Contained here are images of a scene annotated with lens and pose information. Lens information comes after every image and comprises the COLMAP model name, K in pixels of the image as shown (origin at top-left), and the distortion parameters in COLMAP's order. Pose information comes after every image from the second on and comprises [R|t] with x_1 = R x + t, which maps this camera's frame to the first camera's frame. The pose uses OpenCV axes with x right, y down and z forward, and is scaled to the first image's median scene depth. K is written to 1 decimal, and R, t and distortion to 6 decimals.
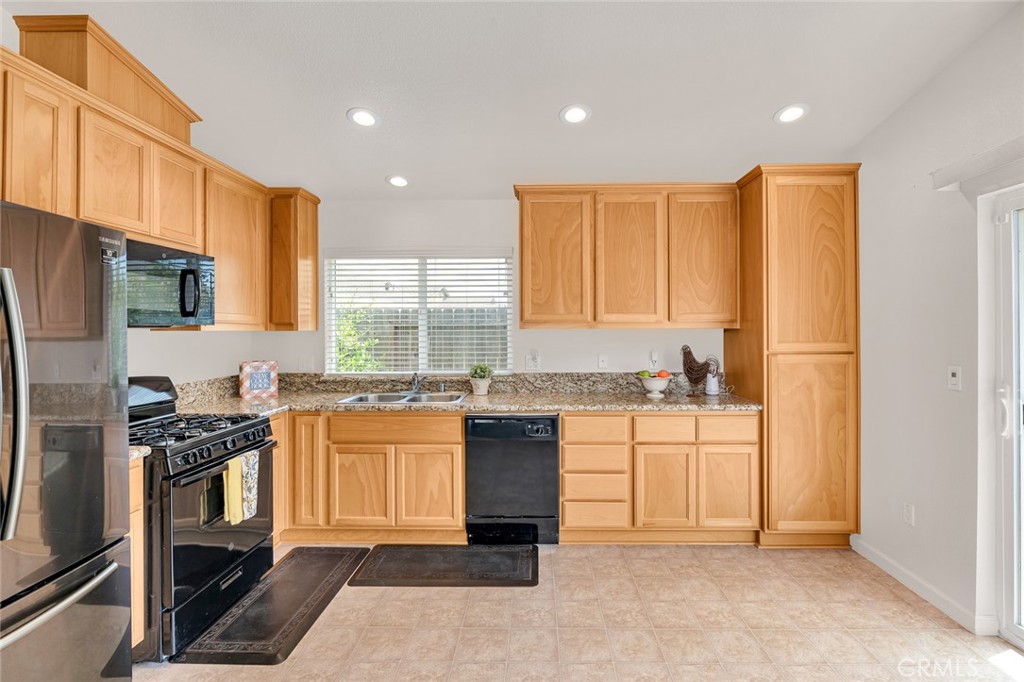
lens RADIAL K [[474.5, 0, 533.0], [0, 474.5, 327.4], [0, 0, 1]] dist [-0.010157, 0.002579]
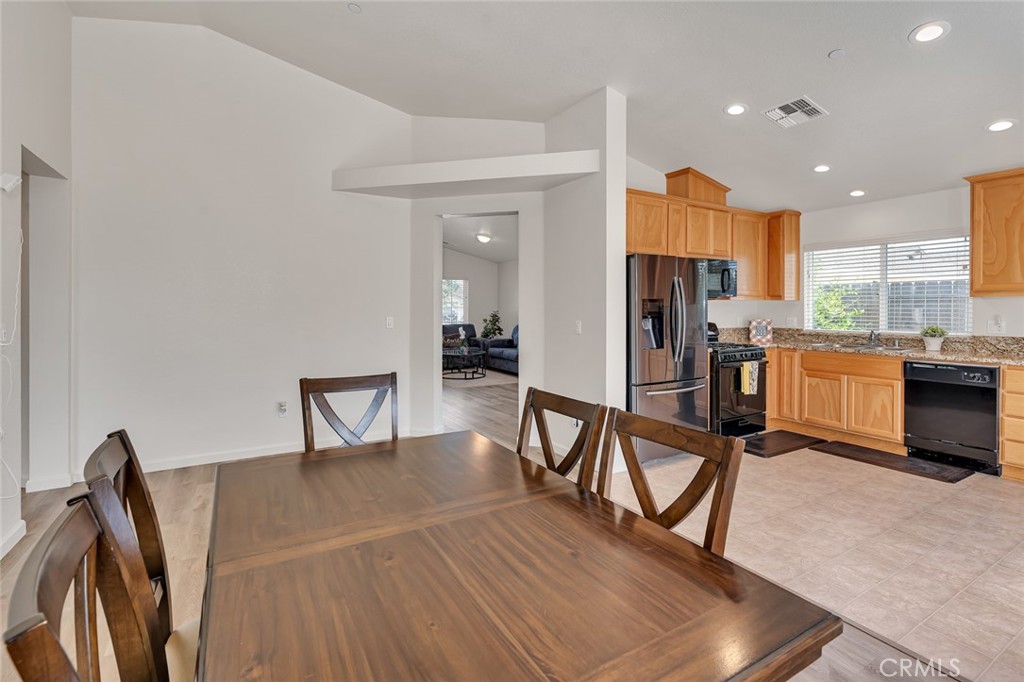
lens RADIAL K [[474.5, 0, 513.6], [0, 474.5, 311.4], [0, 0, 1]] dist [-0.010157, 0.002579]
pose [[0.520894, 0.010609, -0.853556, 0.433545], [0.001187, 0.999913, 0.013153, 0.025080], [0.853621, -0.007865, 0.520836, -0.679411]]
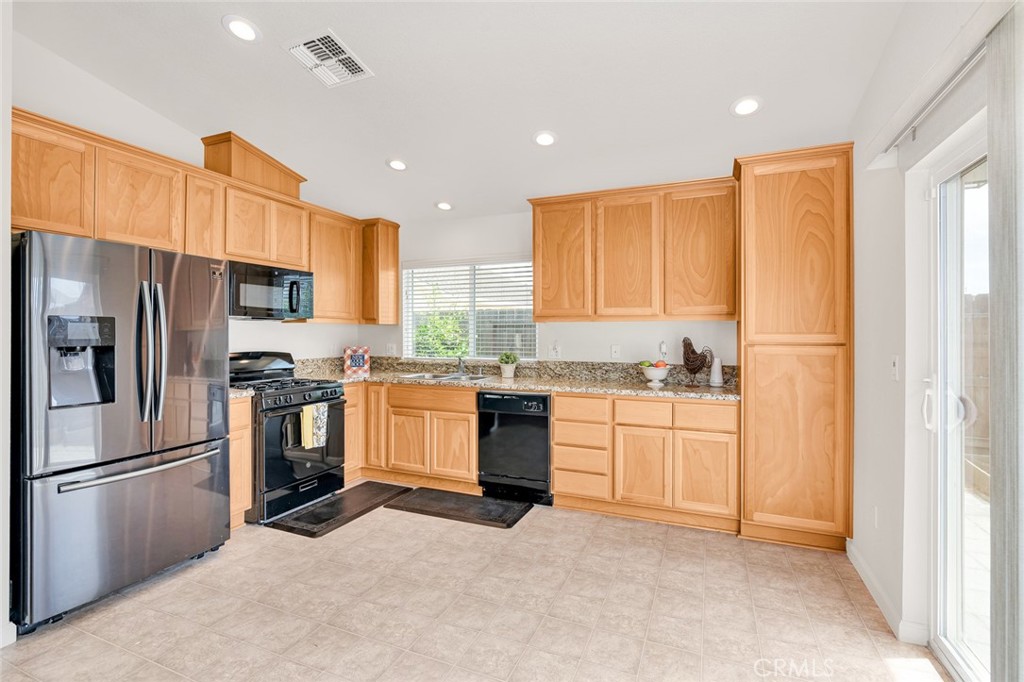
lens RADIAL K [[474.5, 0, 515.5], [0, 474.5, 331.3], [0, 0, 1]] dist [-0.010157, 0.002579]
pose [[0.925814, 0.003099, -0.377967, 0.418793], [-0.002829, 0.999995, 0.001271, 0.027597], [0.377969, -0.000107, 0.925818, -0.113275]]
